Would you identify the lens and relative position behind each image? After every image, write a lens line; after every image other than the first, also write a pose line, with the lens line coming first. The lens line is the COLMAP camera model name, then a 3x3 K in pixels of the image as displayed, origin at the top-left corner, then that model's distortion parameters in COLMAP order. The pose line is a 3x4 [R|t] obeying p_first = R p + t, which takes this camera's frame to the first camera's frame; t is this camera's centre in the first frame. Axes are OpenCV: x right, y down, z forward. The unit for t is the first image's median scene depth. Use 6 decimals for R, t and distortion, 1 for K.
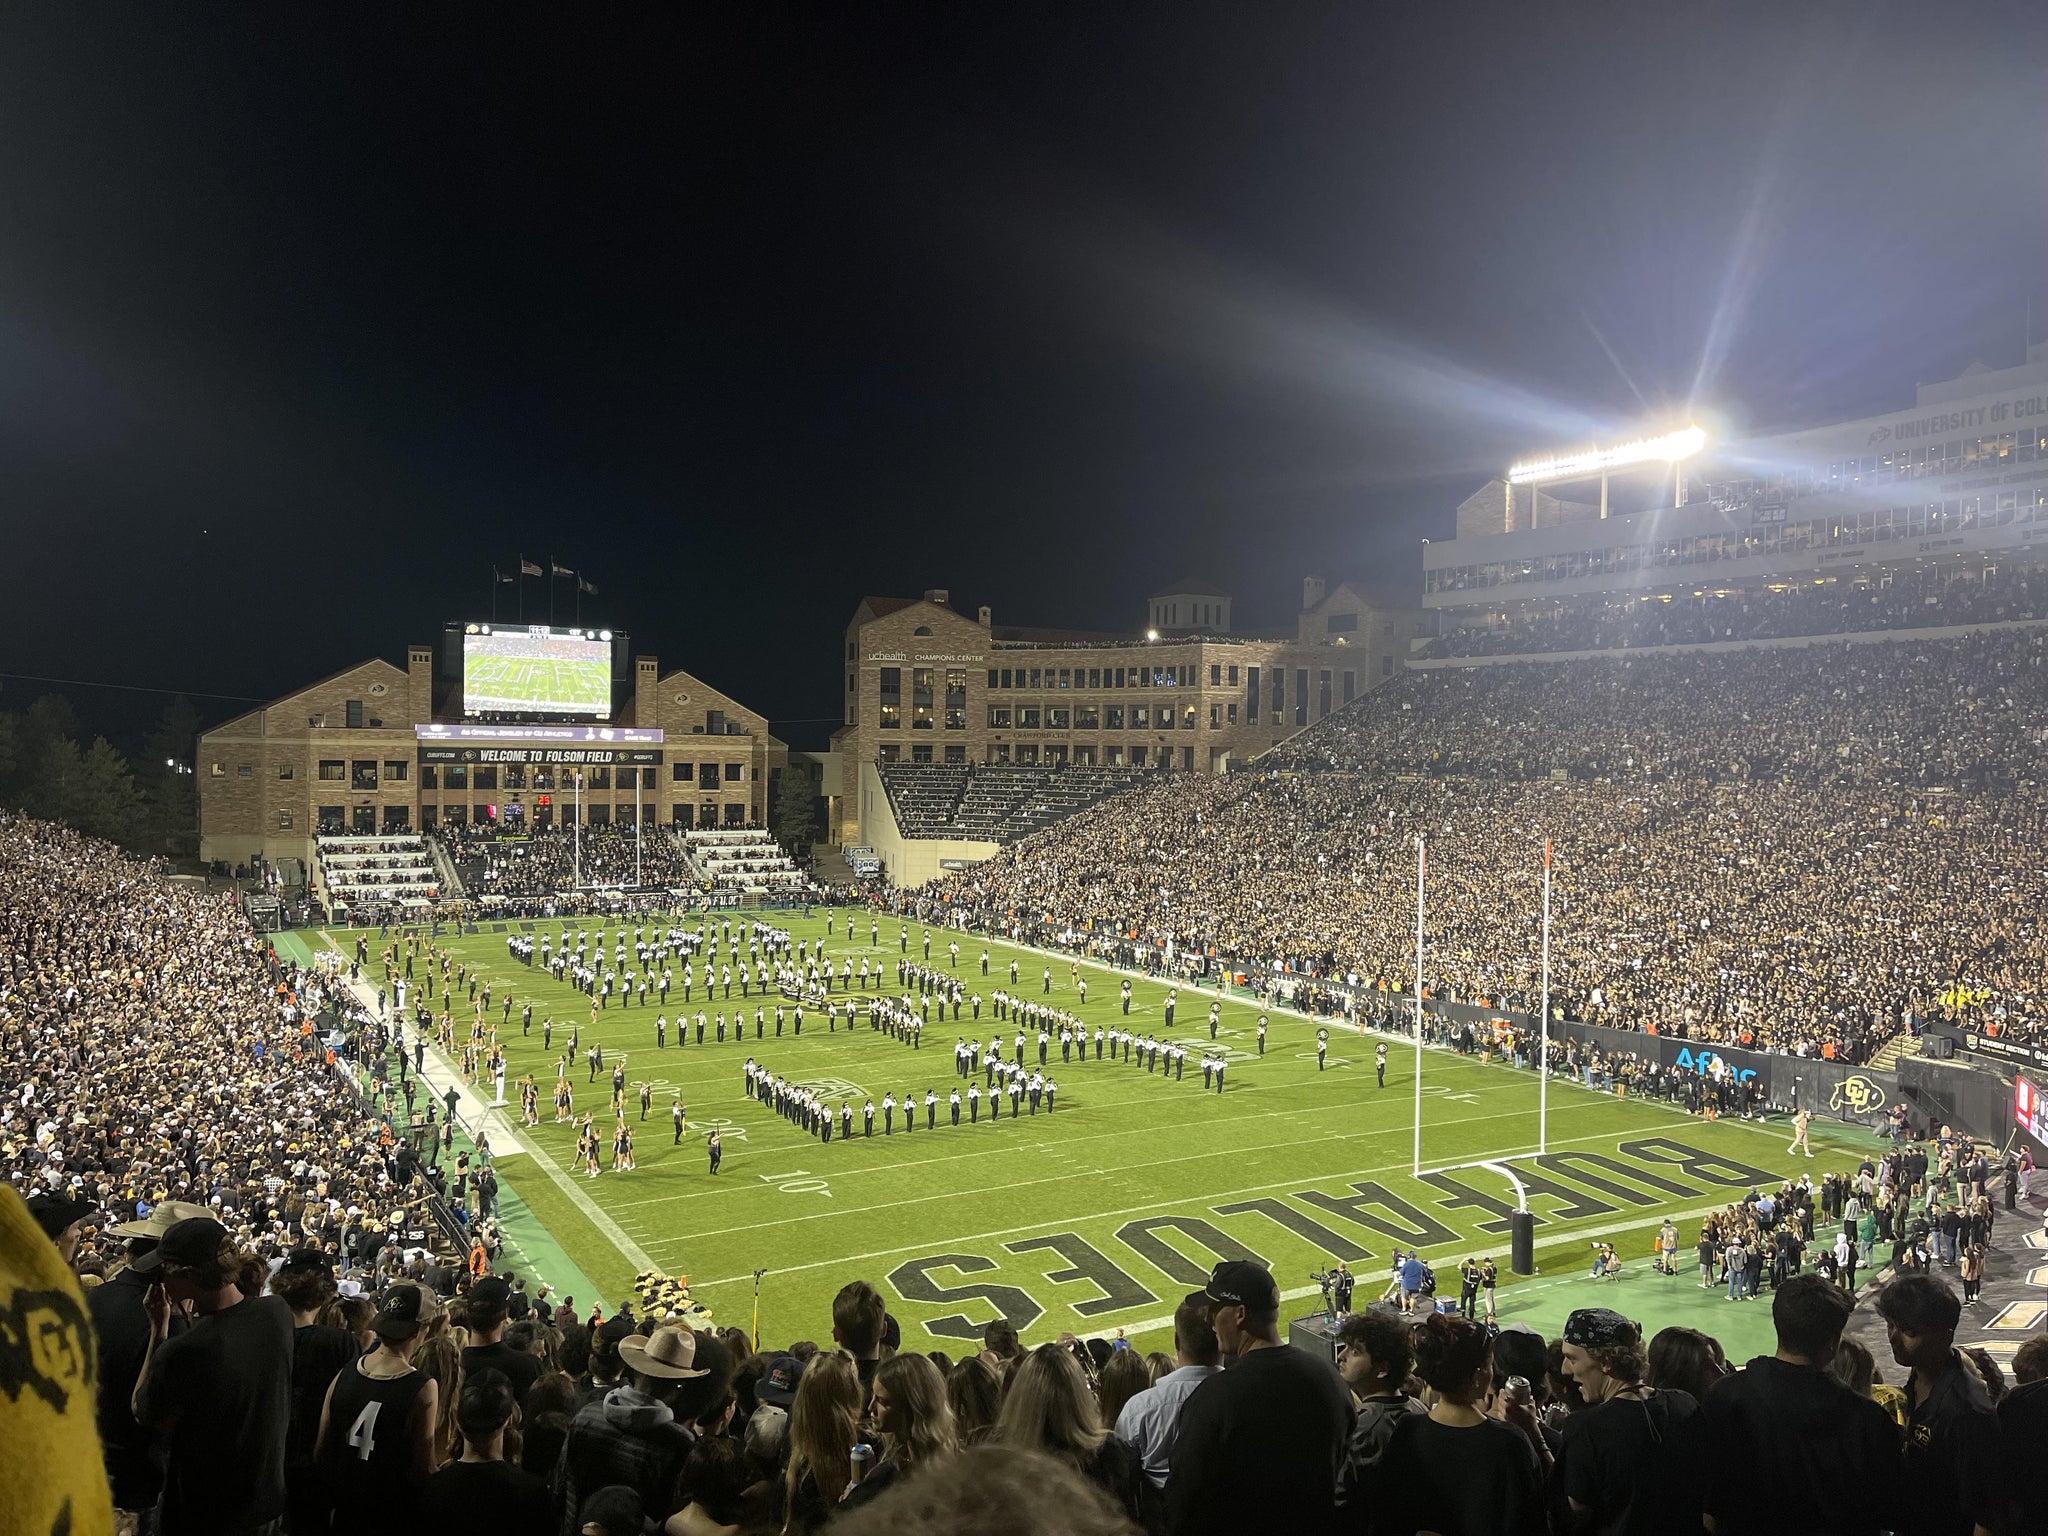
lens RADIAL K [[1571.1, 0, 1019.2], [0, 1571.1, 815.1], [0, 0, 1]] dist [0.050625, -0.066223]
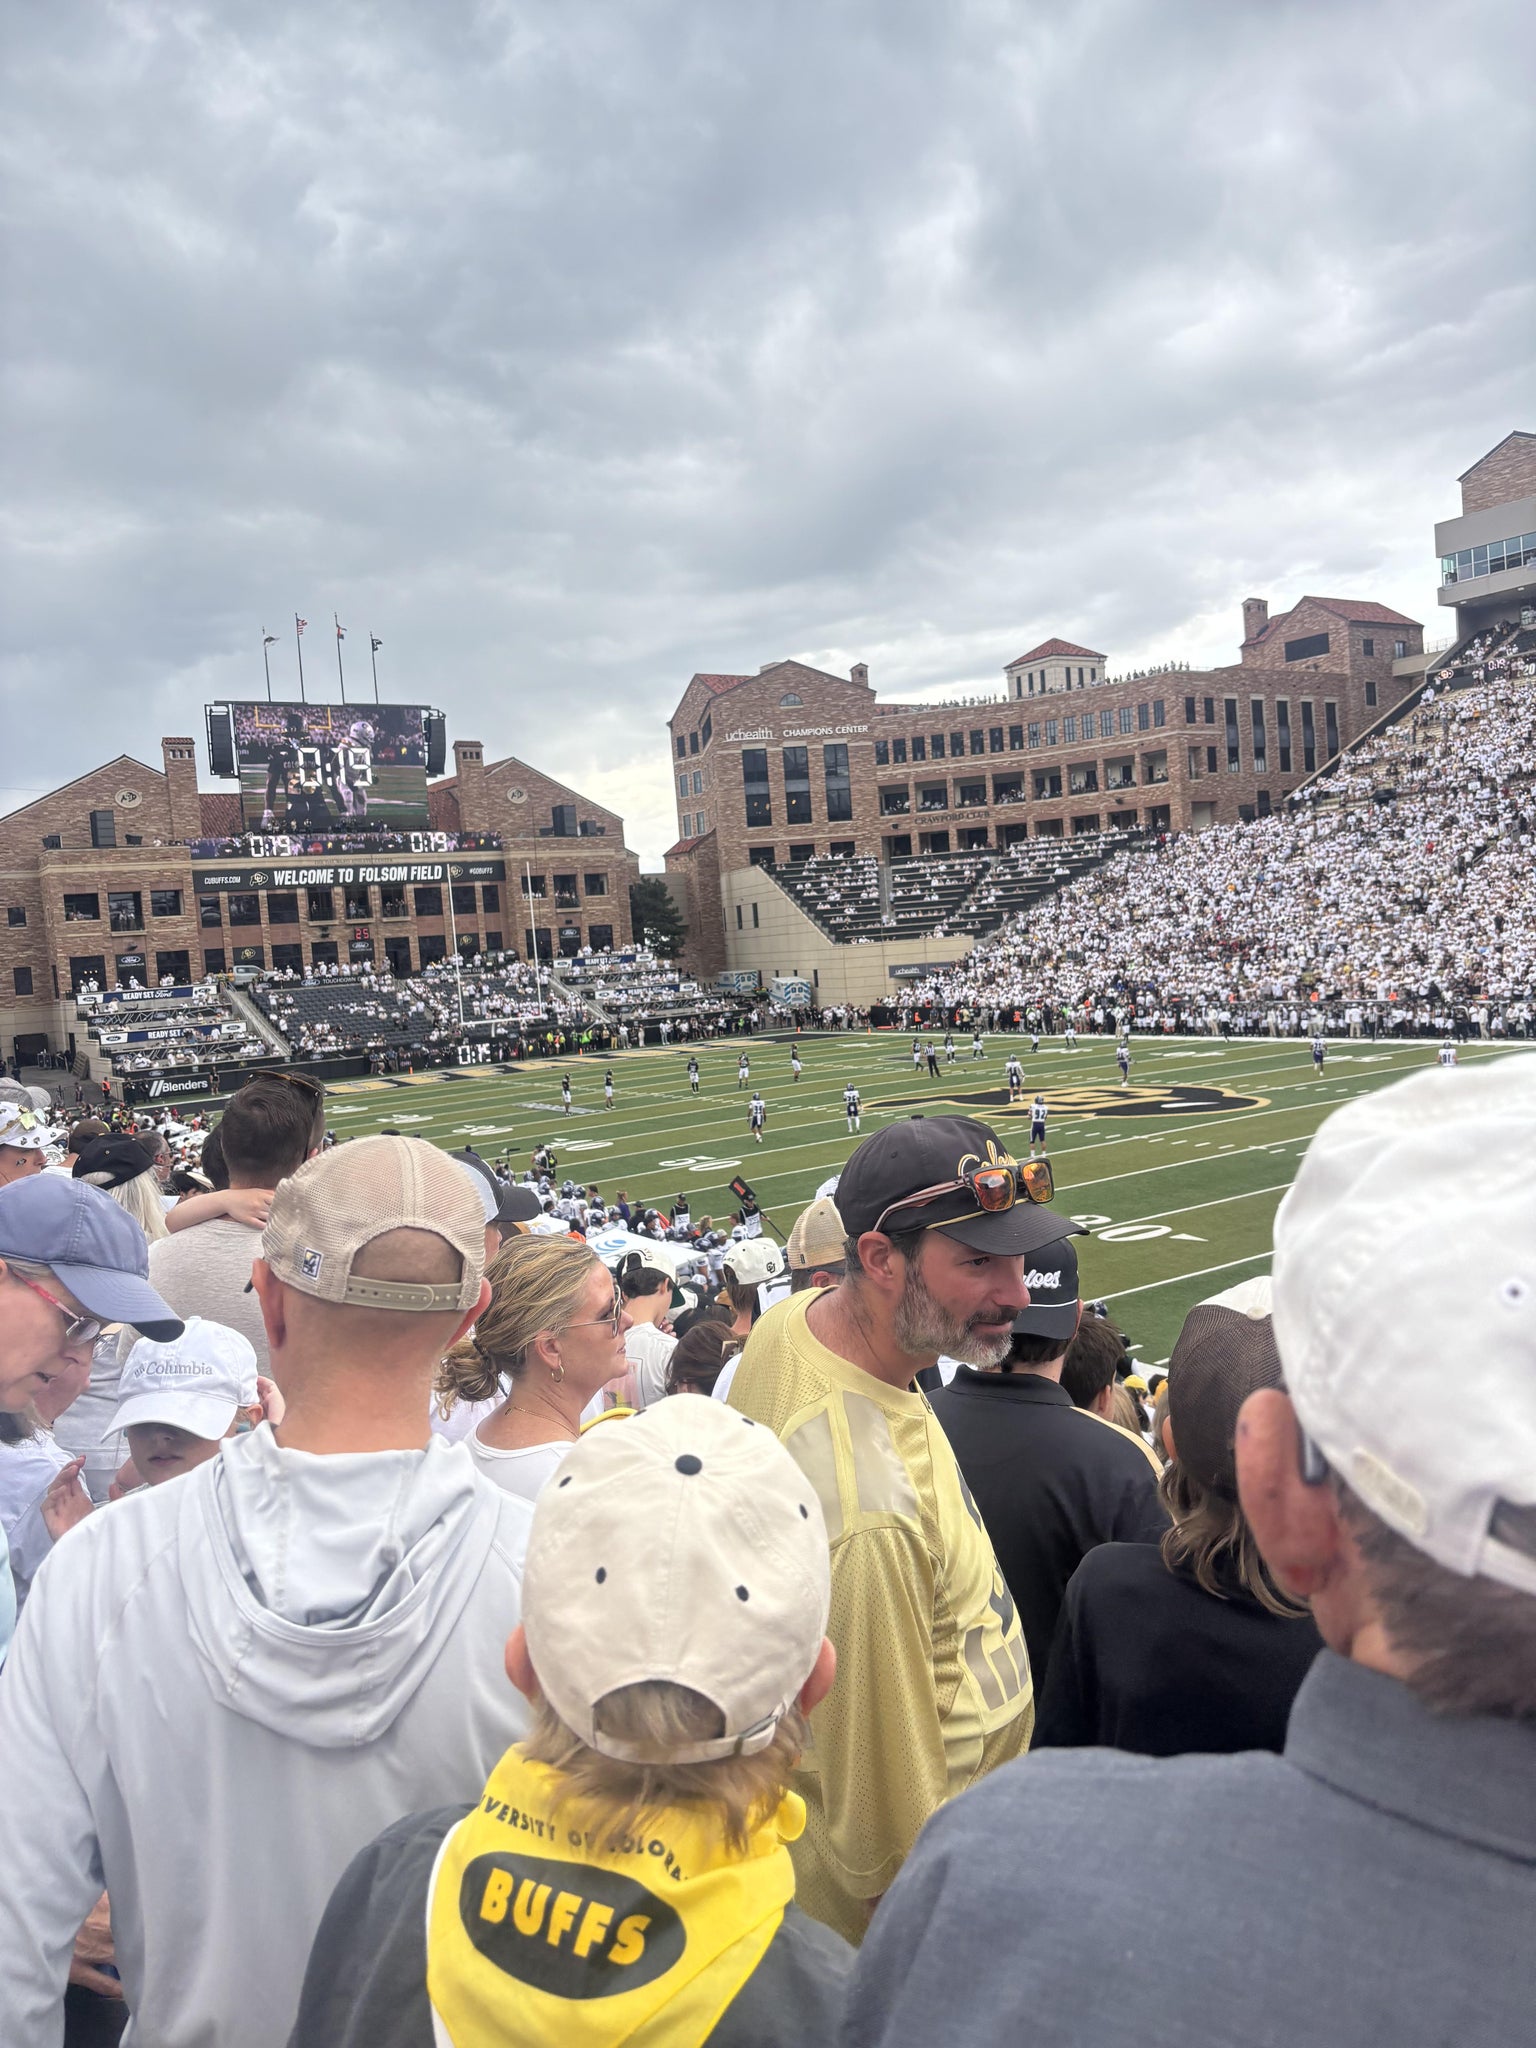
lens RADIAL K [[1571.1, 0, 759.0], [0, 1571.1, 1028.5], [0, 0, 1]] dist [0.050625, -0.066223]
pose [[0.994127, -0.091321, 0.058067, -0.153422], [0.090810, 0.995803, 0.011378, 0.041909], [-0.058863, -0.006038, 0.998248, 0.228896]]
